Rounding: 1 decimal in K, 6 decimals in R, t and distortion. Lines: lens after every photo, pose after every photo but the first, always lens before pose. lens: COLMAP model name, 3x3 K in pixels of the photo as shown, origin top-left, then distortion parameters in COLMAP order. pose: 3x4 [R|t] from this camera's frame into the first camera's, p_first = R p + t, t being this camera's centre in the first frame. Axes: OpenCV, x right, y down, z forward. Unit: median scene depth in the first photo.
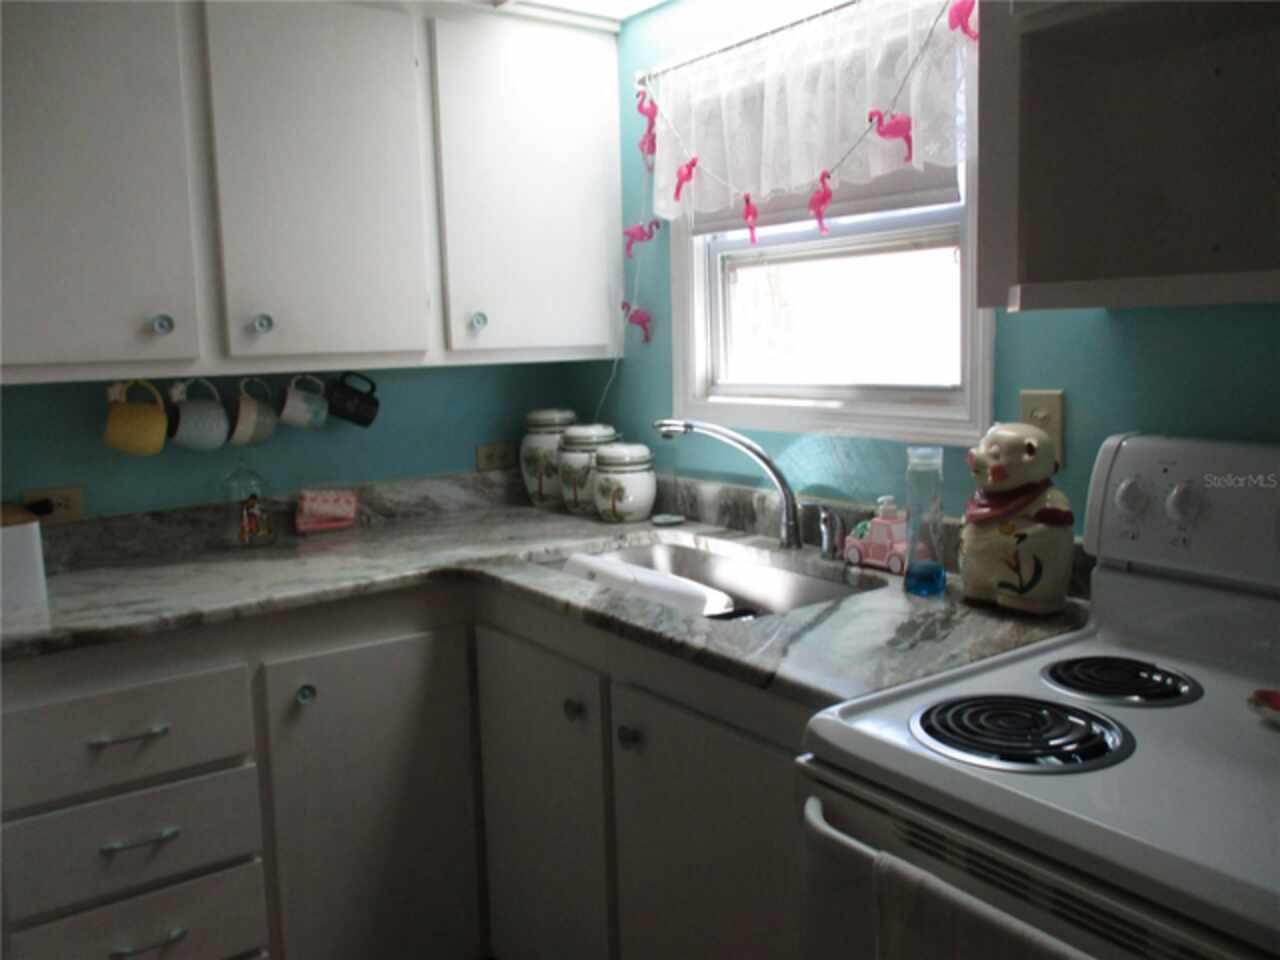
lens RADIAL K [[1040.6, 0, 640.0], [0, 1040.6, 480.0], [0, 0, 1]] dist [-0.007708, -0.005260]
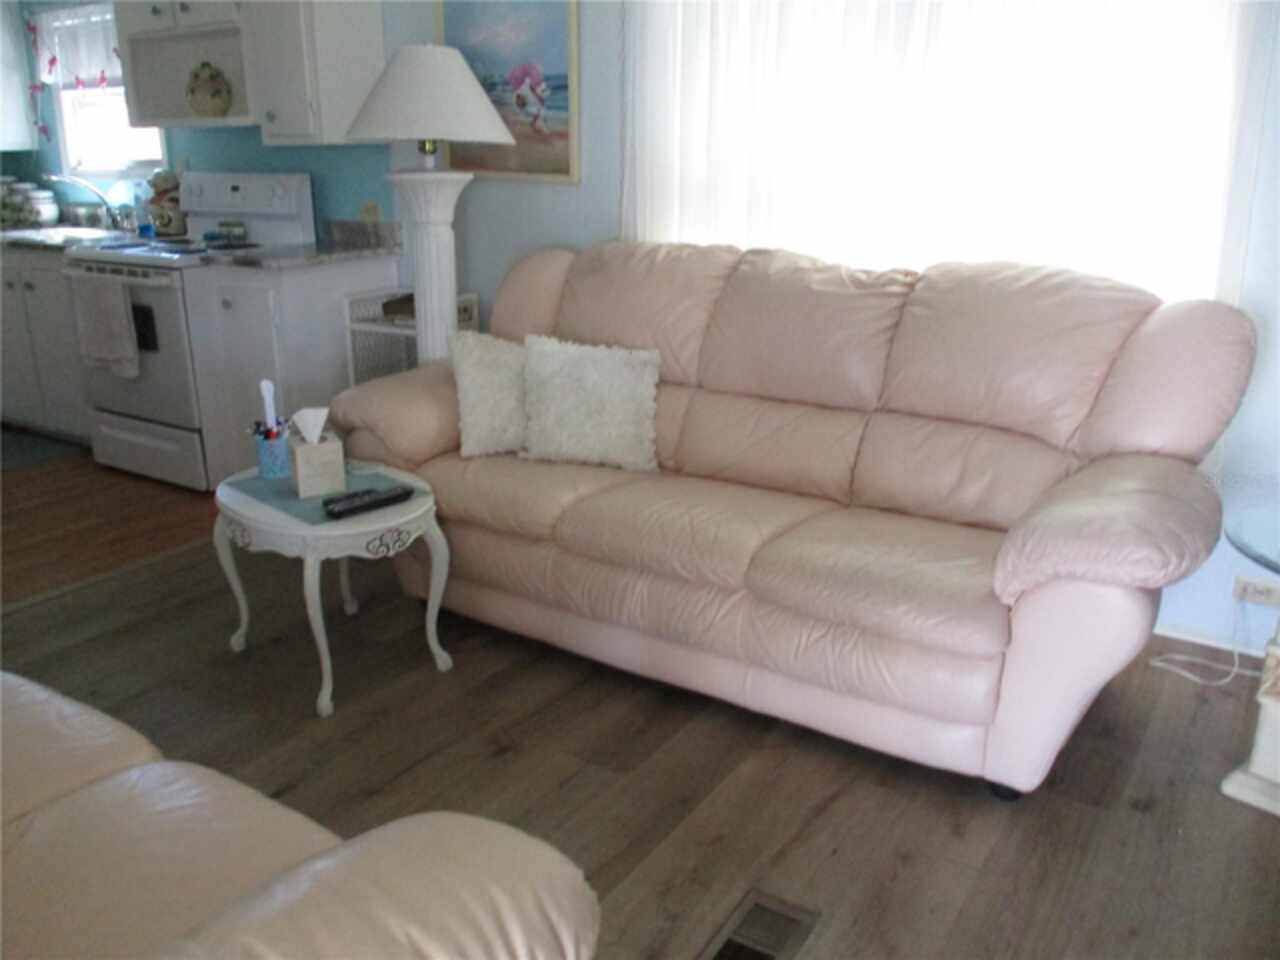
lens RADIAL K [[1040.6, 0, 640.0], [0, 1040.6, 480.0], [0, 0, 1]] dist [-0.007708, -0.005260]
pose [[0.931955, -0.069417, 0.355866, 0.338610], [0.017682, 0.989035, 0.146621, 0.265968], [-0.362141, -0.130352, 0.922964, -1.499252]]
